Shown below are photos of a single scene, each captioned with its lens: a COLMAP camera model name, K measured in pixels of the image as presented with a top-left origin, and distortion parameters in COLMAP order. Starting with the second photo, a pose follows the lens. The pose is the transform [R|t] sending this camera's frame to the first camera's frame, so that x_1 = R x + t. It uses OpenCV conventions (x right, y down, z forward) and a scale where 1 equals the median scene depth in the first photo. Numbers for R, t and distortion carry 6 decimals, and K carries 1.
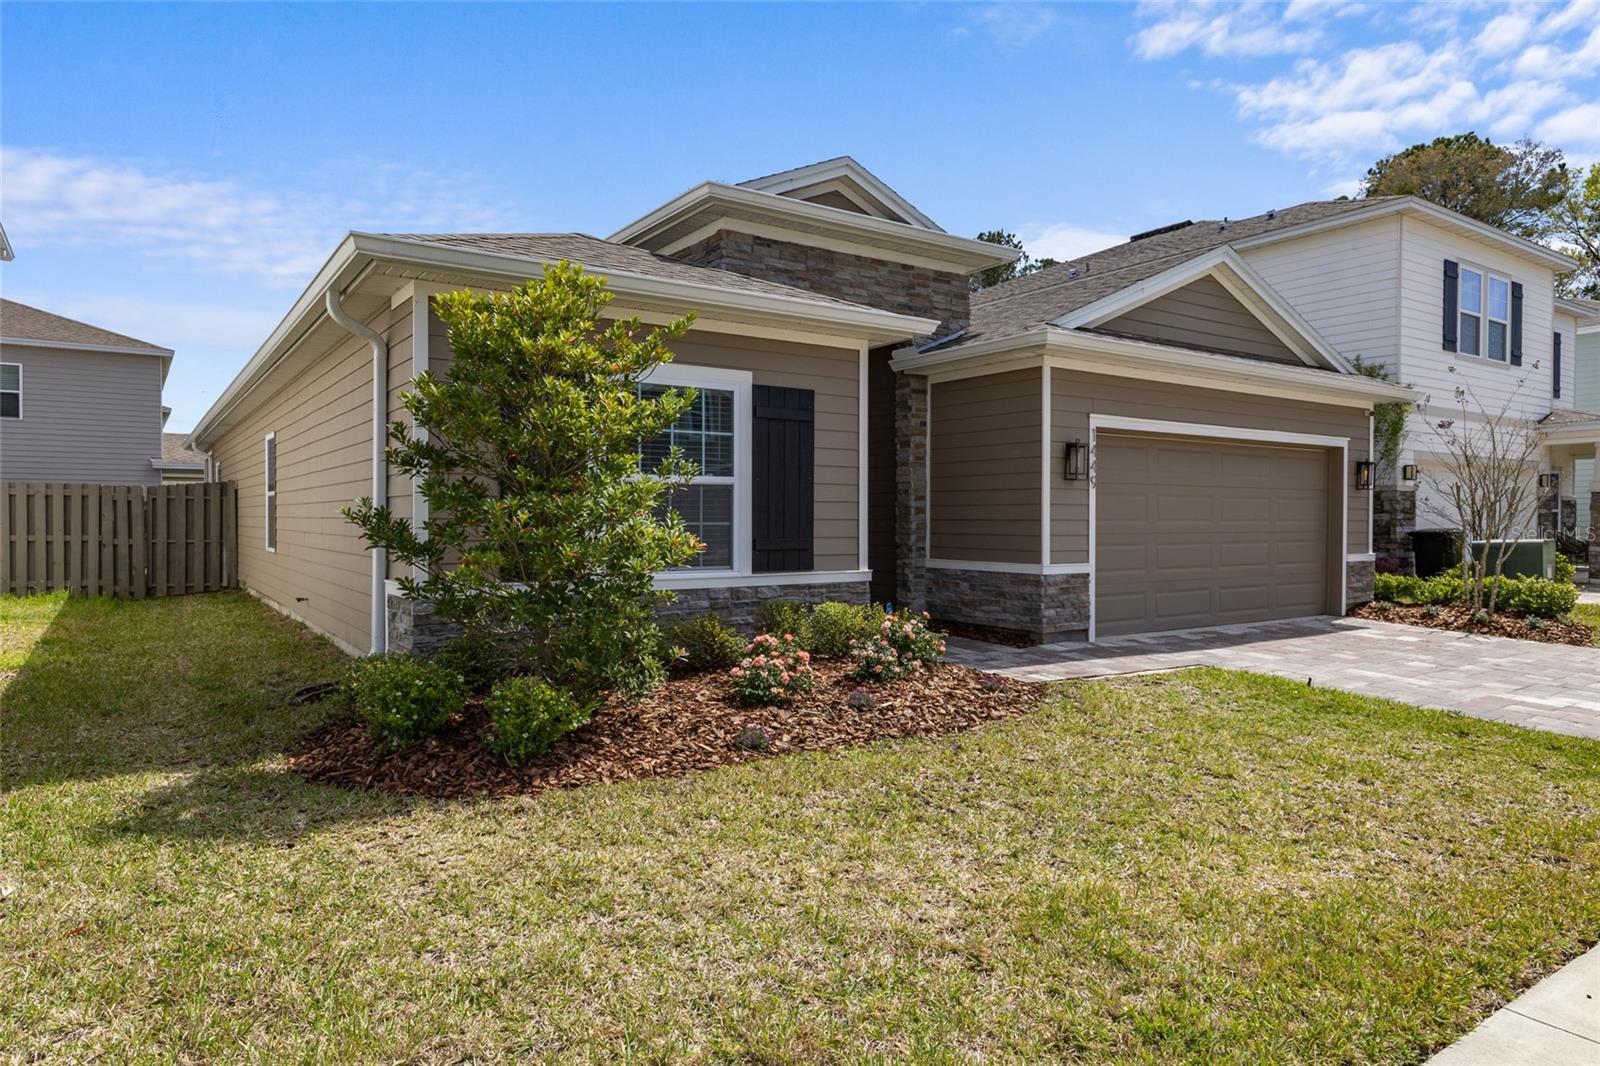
lens RADIAL K [[987.4, 0, 804.8], [0, 987.4, 537.3], [0, 0, 1]] dist [0.003881, -0.000131]
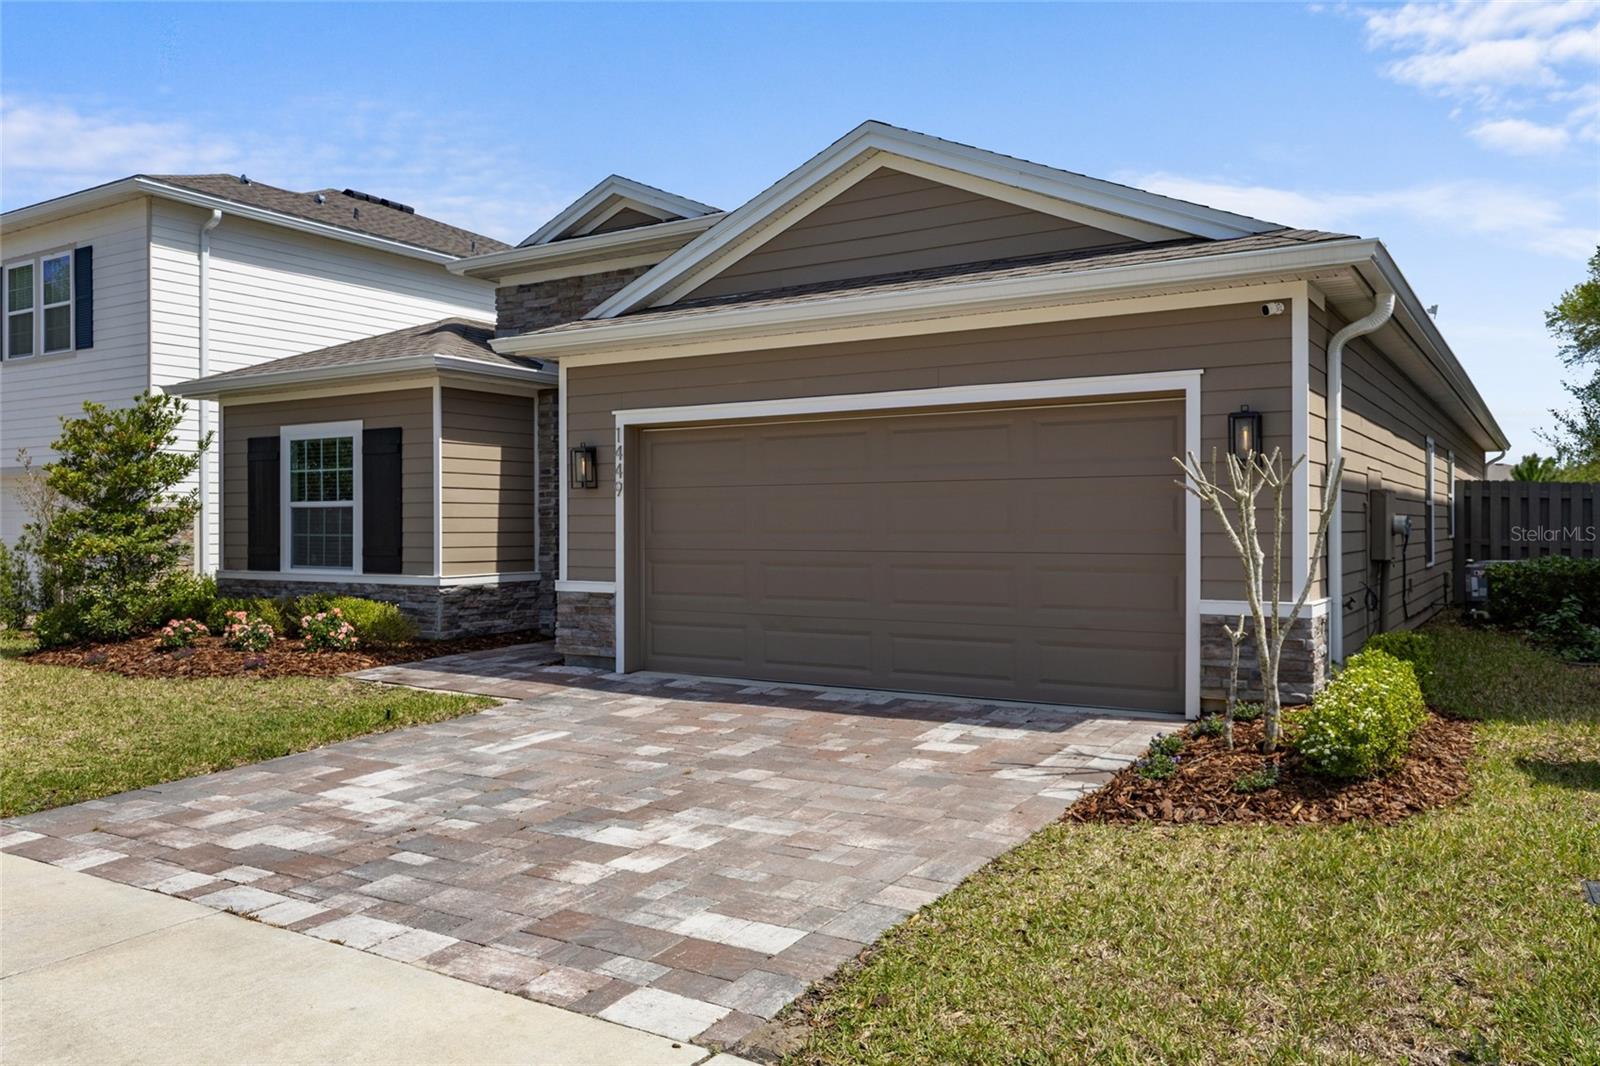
lens RADIAL K [[1218.6, 0, 802.7], [0, 1218.6, 532.5], [0, 0, 1]] dist [0.007348, 0.002729]
pose [[0.387528, 0.000489, -0.921858, 1.362050], [-0.014391, 0.999881, -0.005519, -0.014151], [0.921746, 0.015406, 0.387489, 0.745547]]
